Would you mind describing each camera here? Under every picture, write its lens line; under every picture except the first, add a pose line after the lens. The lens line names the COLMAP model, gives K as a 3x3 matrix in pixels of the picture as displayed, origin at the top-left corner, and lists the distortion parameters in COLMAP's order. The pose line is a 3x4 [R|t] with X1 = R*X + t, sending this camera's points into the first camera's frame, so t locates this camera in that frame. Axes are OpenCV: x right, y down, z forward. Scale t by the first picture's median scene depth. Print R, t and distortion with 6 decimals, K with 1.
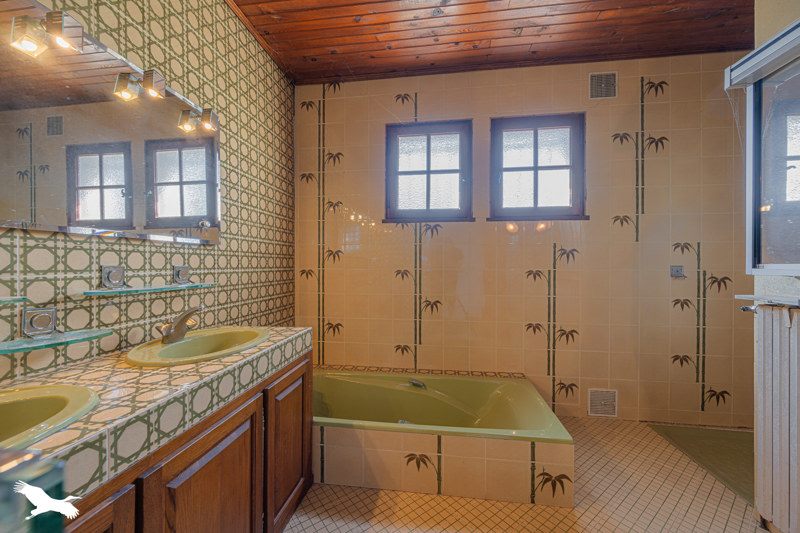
lens RADIAL K [[319.0, 0, 398.7], [0, 319.0, 264.2], [0, 0, 1]] dist [-0.017404, -0.000066]
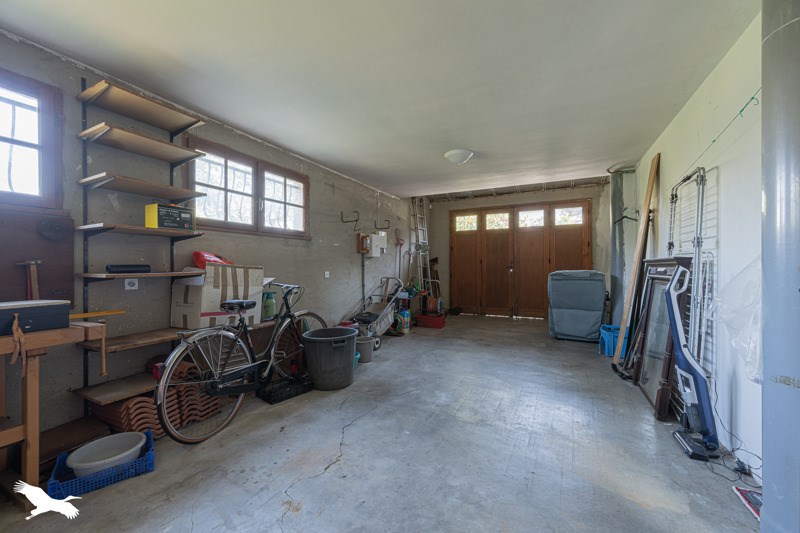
lens RADIAL K [[319.0, 0, 397.2], [0, 319.0, 267.5], [0, 0, 1]] dist [-0.017404, -0.000066]
pose [[0.303000, -0.006063, 0.952971, -0.839783], [0.026947, 0.999634, -0.002208, 0.015776], [-0.952610, 0.026349, 0.303052, 0.063054]]
